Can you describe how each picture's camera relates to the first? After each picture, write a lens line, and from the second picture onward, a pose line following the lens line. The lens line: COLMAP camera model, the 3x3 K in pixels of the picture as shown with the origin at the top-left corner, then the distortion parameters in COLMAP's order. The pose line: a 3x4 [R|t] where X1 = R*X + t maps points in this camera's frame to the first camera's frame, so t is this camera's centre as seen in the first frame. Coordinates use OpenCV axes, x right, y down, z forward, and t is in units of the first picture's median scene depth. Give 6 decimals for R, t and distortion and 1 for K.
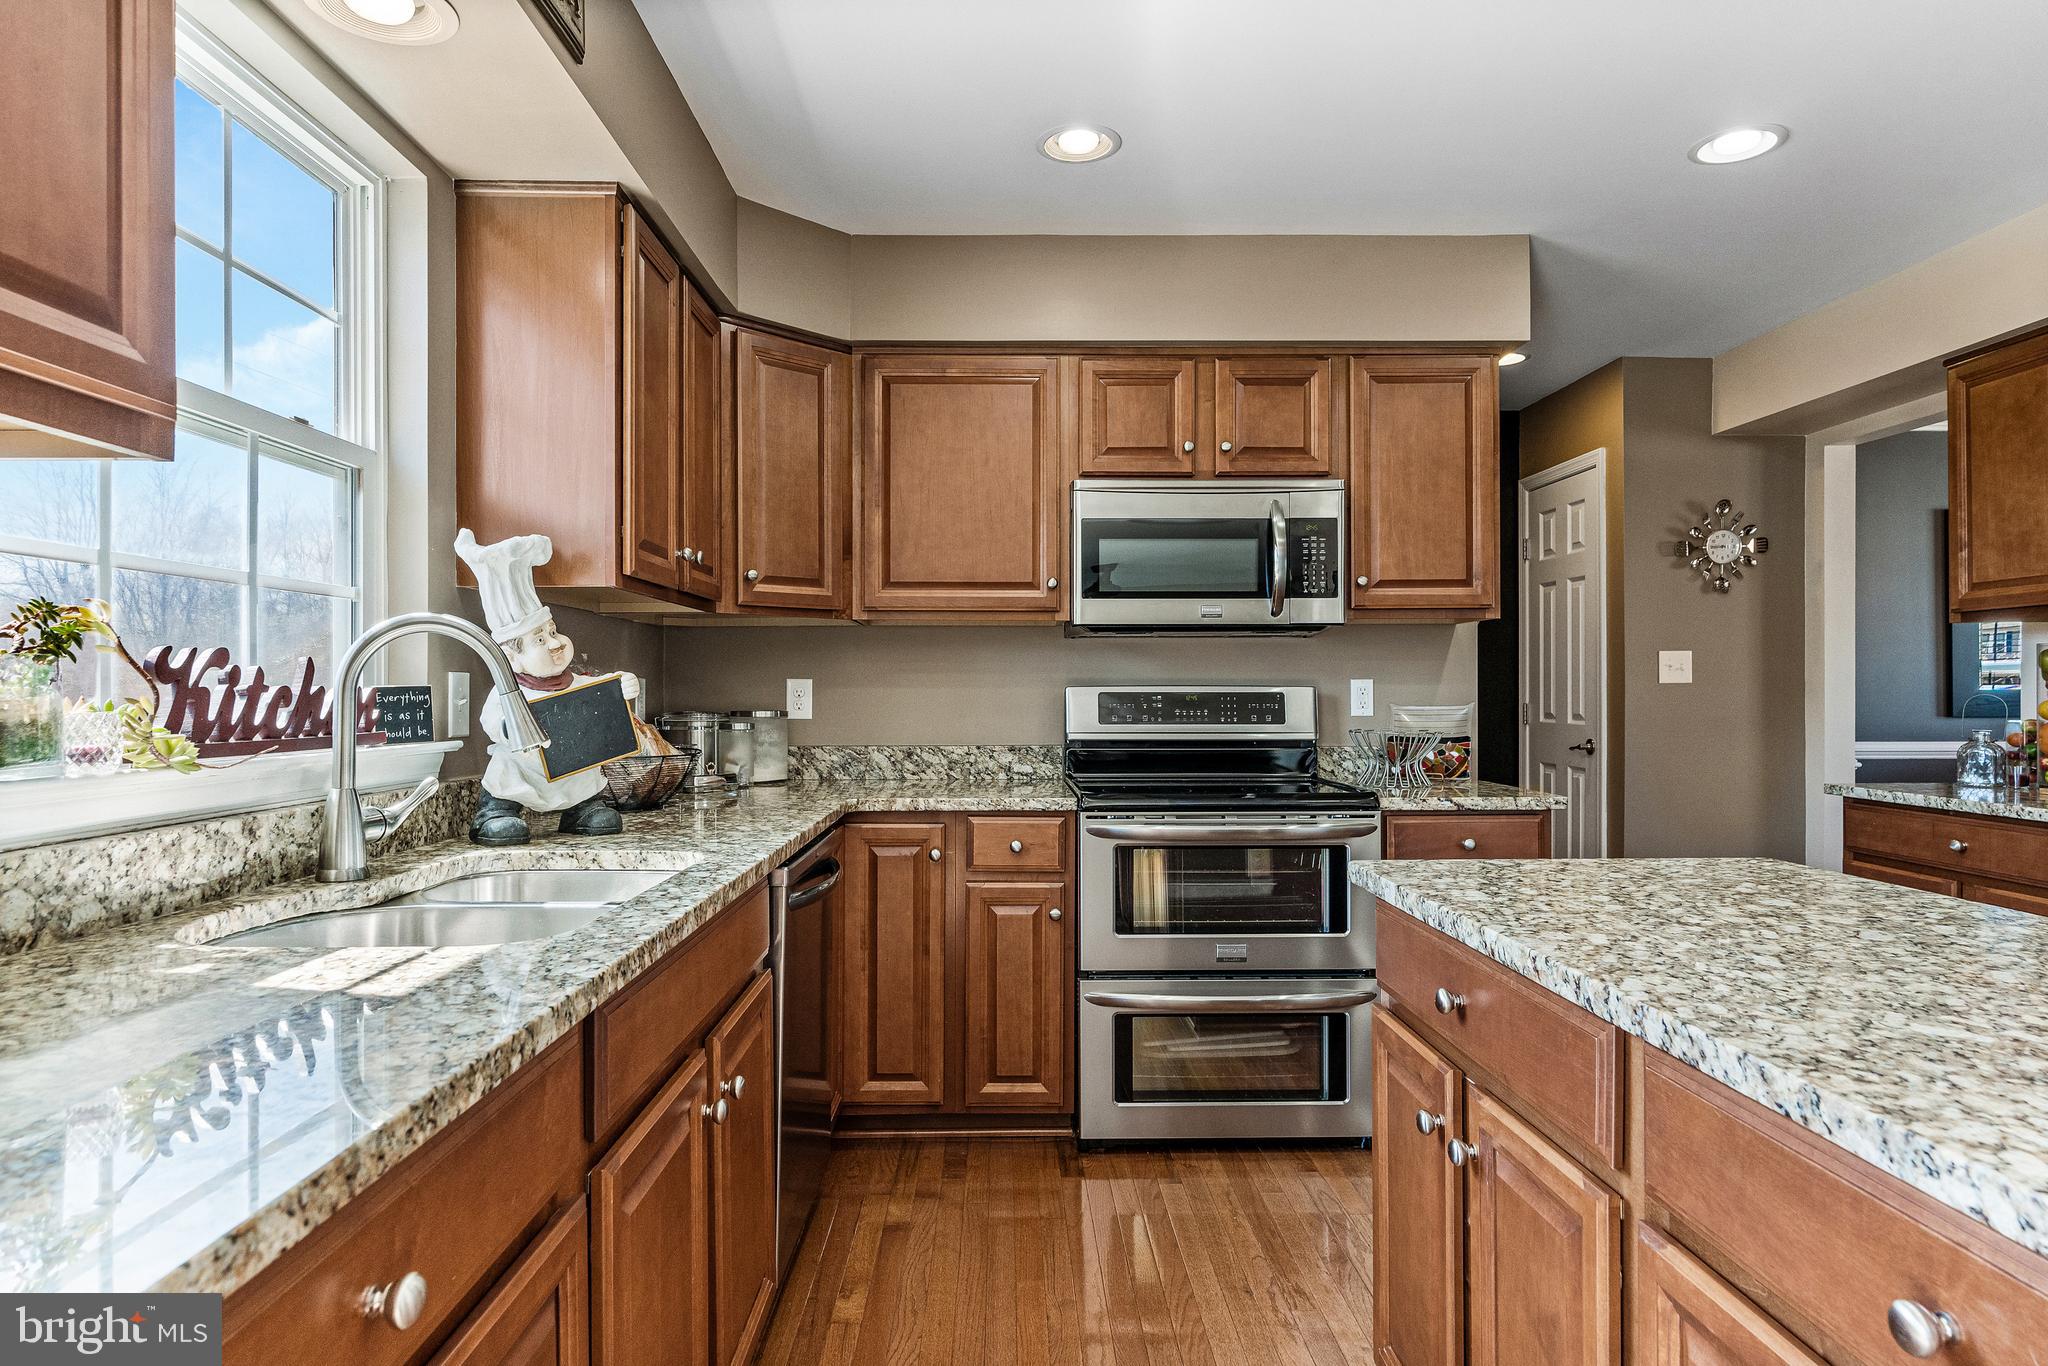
lens RADIAL K [[1182.4, 0, 1002.9], [0, 1182.4, 691.1], [0, 0, 1]] dist [-0.005163, 0.005644]
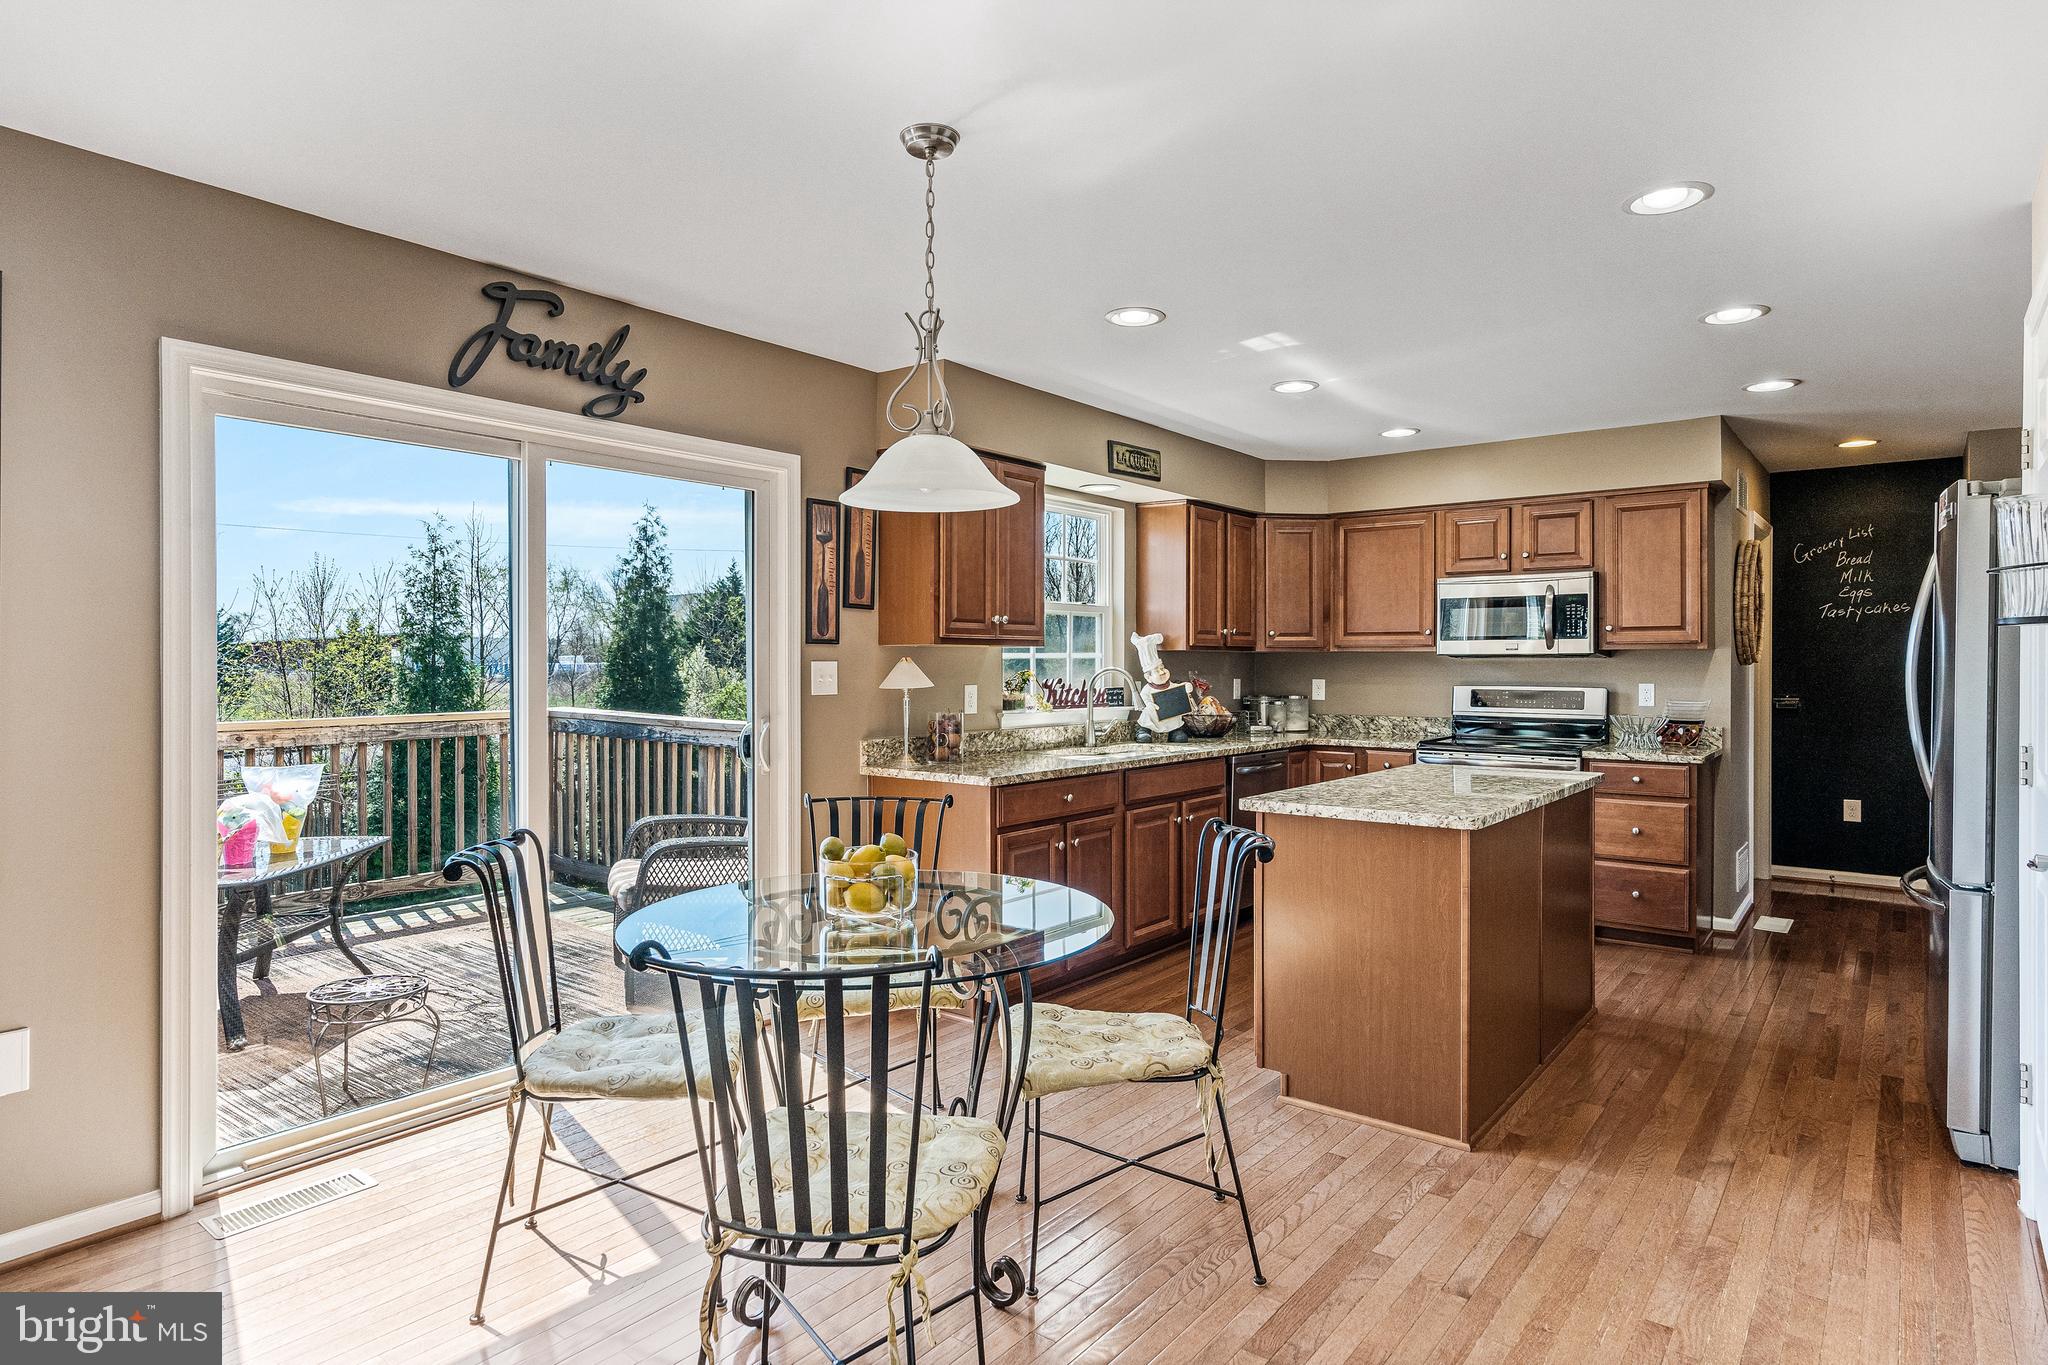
lens RADIAL K [[1154.6, 0, 1004.2], [0, 1154.6, 670.0], [0, 0, 1]] dist [-0.001133, -0.003523]
pose [[0.780579, 0.006425, -0.625024, 0.727116], [-0.002202, 0.999969, 0.007530, -0.046392], [0.625053, -0.004502, 0.780569, -0.956752]]
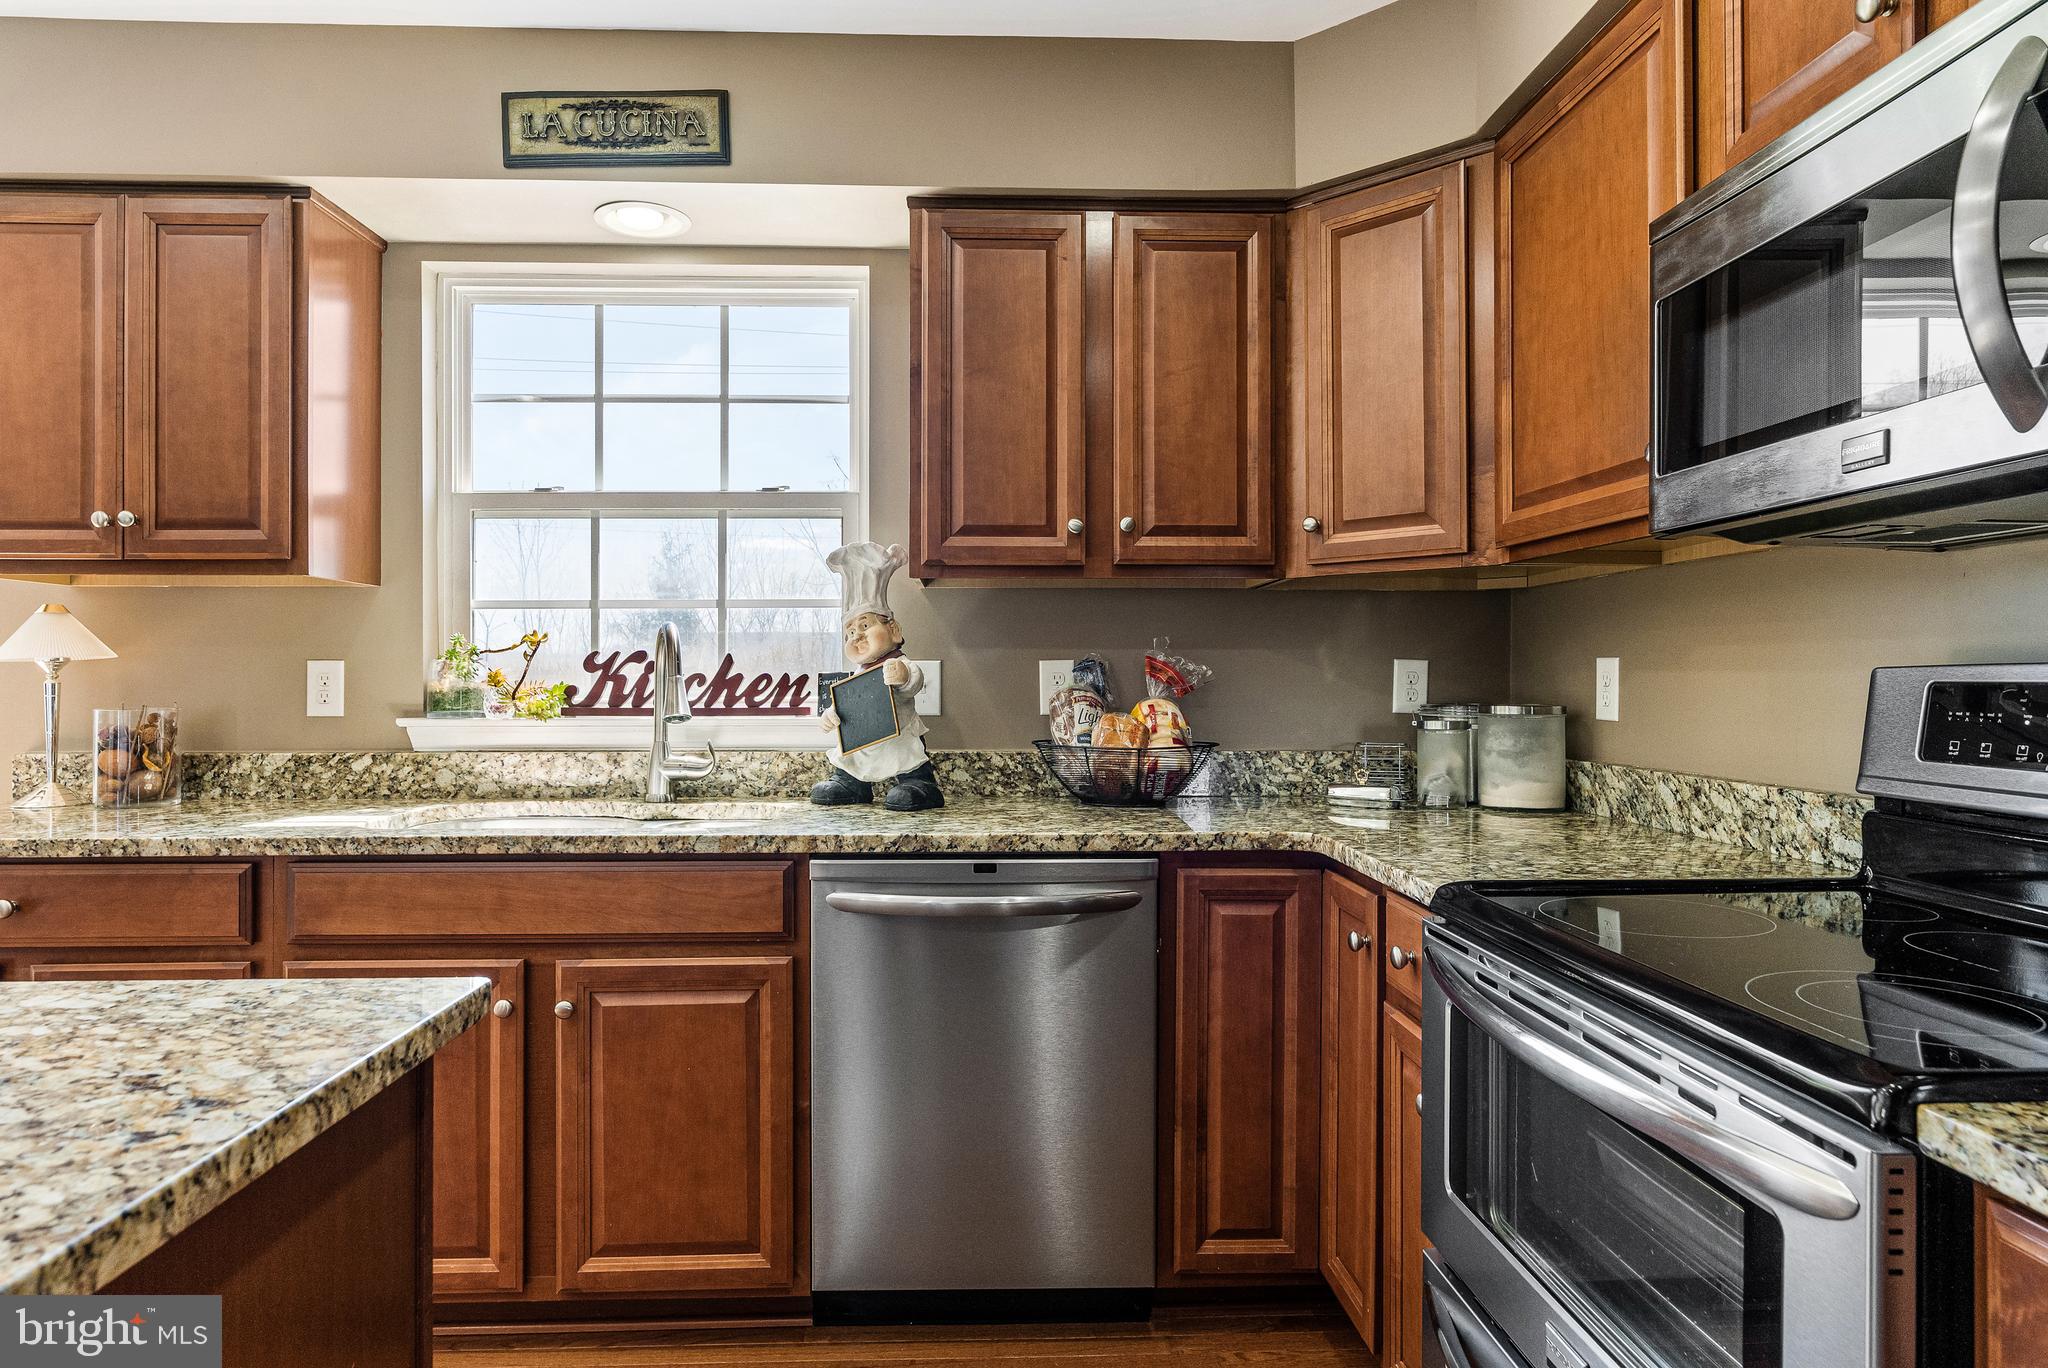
lens RADIAL K [[1182.4, 0, 1007.7], [0, 1182.4, 674.6], [0, 0, 1]] dist [-0.005163, 0.005644]
pose [[0.030036, -0.000343, -0.999549, 0.542859], [0.001006, 0.999999, -0.000313, -0.001149], [0.999548, -0.000996, 0.030036, 0.783950]]
